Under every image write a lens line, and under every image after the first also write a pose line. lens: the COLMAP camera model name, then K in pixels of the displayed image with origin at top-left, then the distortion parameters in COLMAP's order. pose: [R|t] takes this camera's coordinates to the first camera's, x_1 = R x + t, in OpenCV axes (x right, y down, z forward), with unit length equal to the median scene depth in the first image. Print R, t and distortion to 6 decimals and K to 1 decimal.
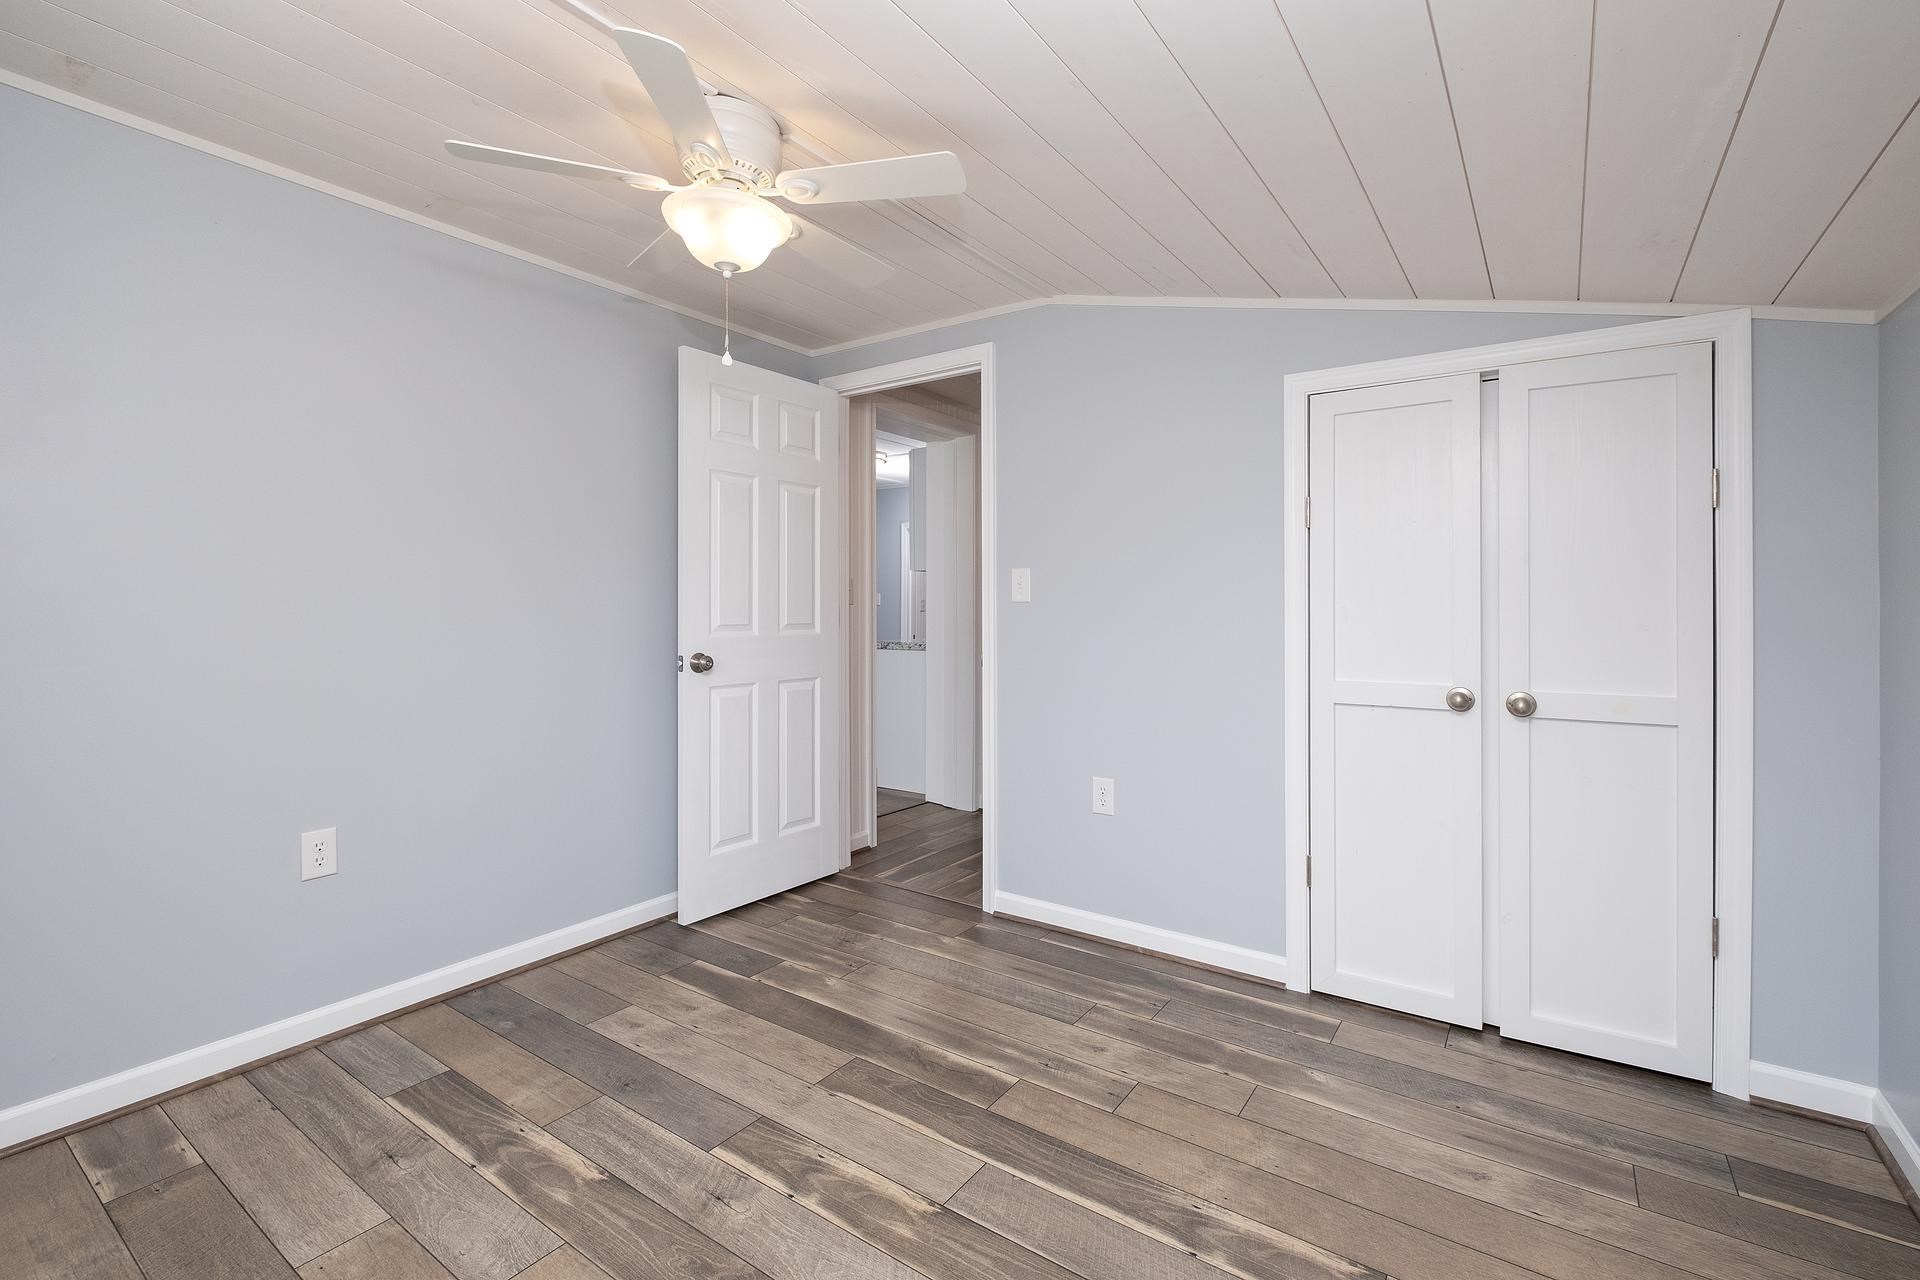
lens RADIAL K [[851.9, 0, 953.9], [0, 851.9, 608.9], [0, 0, 1]] dist [-0.003019, -0.000453]
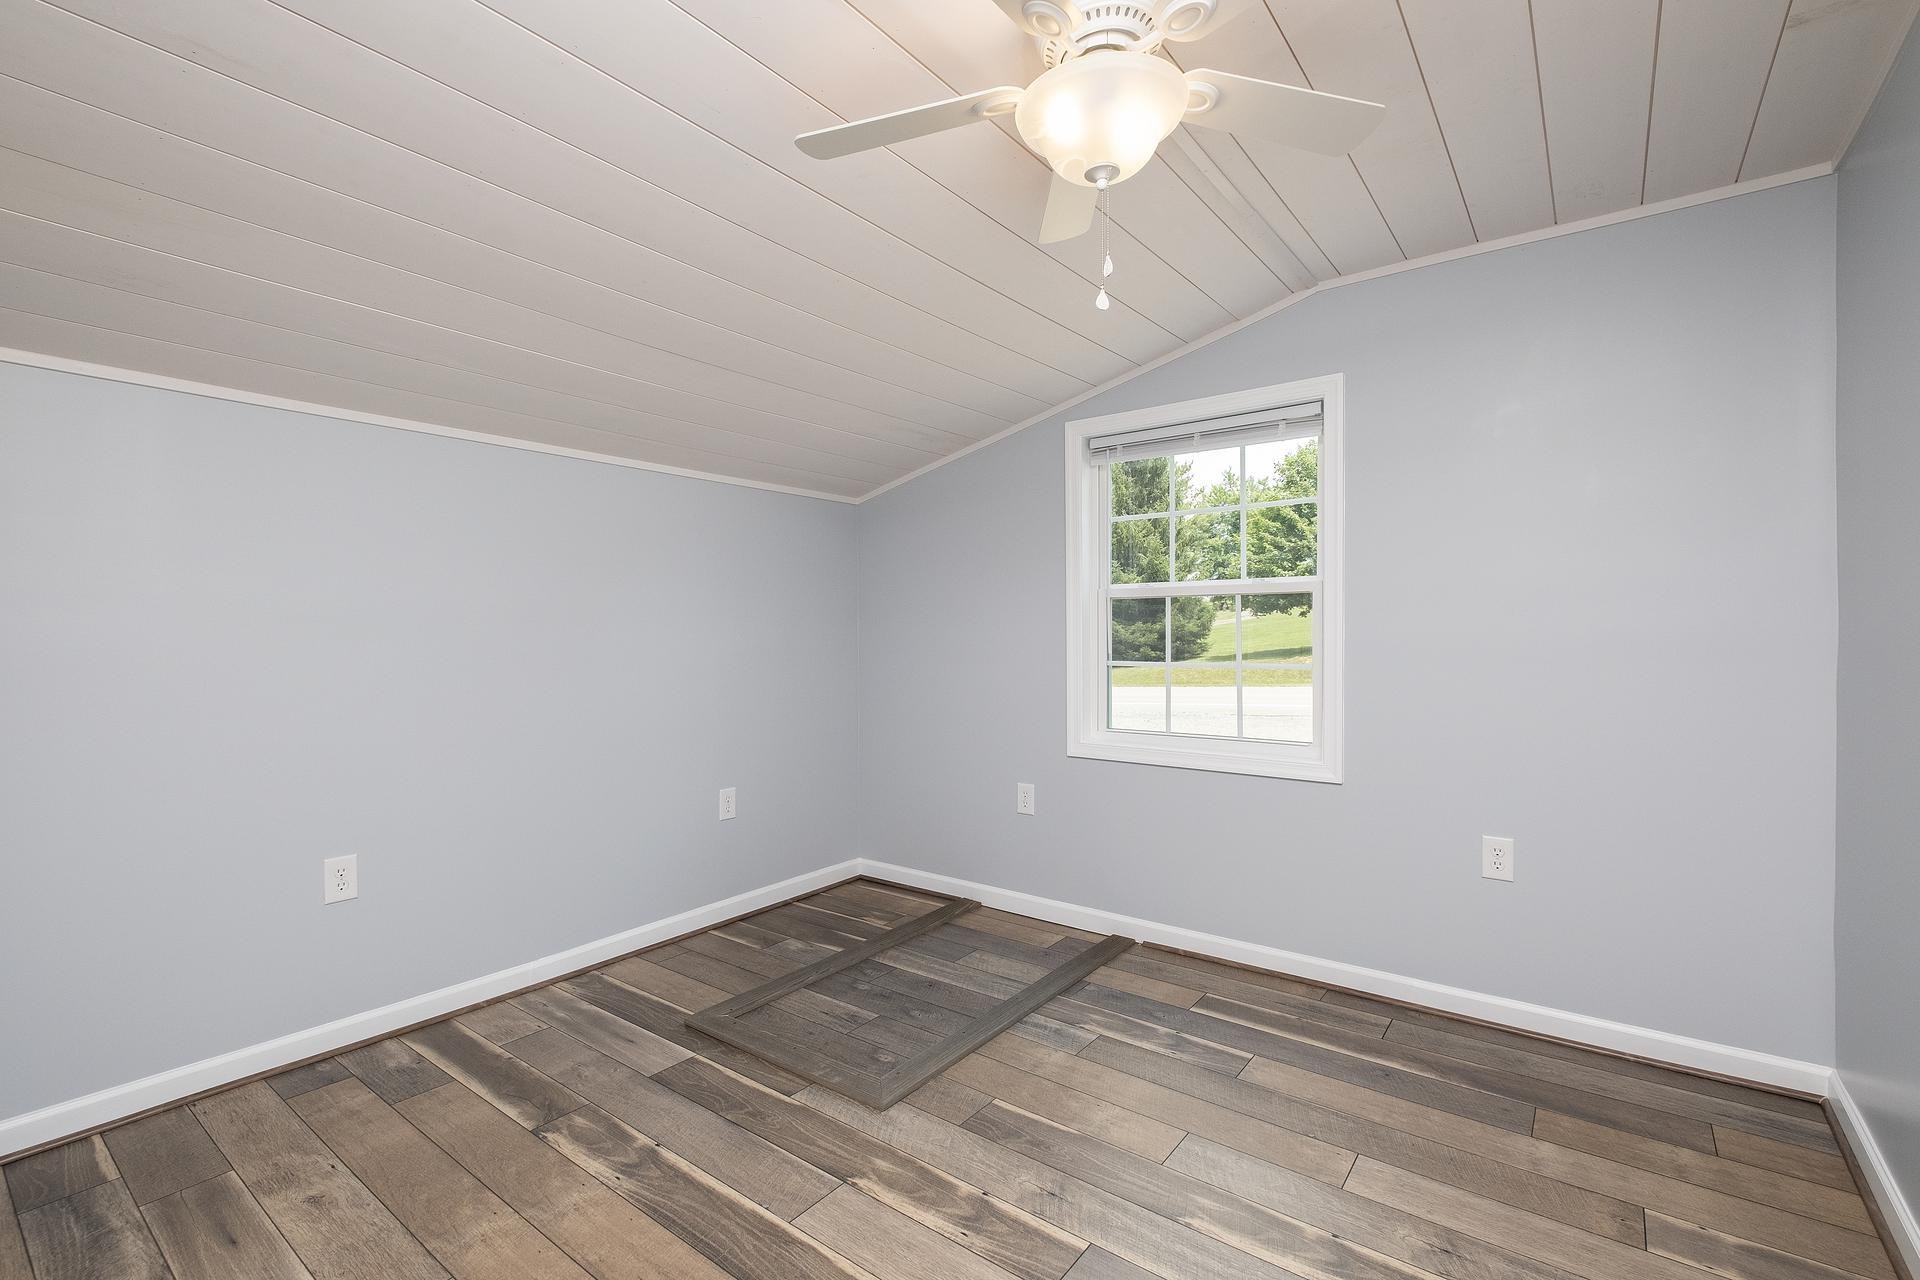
lens RADIAL K [[846.6, 0, 960.0], [0, 846.6, 640.0], [0, 0, 1]] dist [-0.002868, -0.000279]
pose [[-0.999568, 0.002506, 0.029283, -0.192729], [0.002667, 0.999982, 0.005443, -0.005809], [-0.029268, 0.005519, -0.999556, 2.047083]]
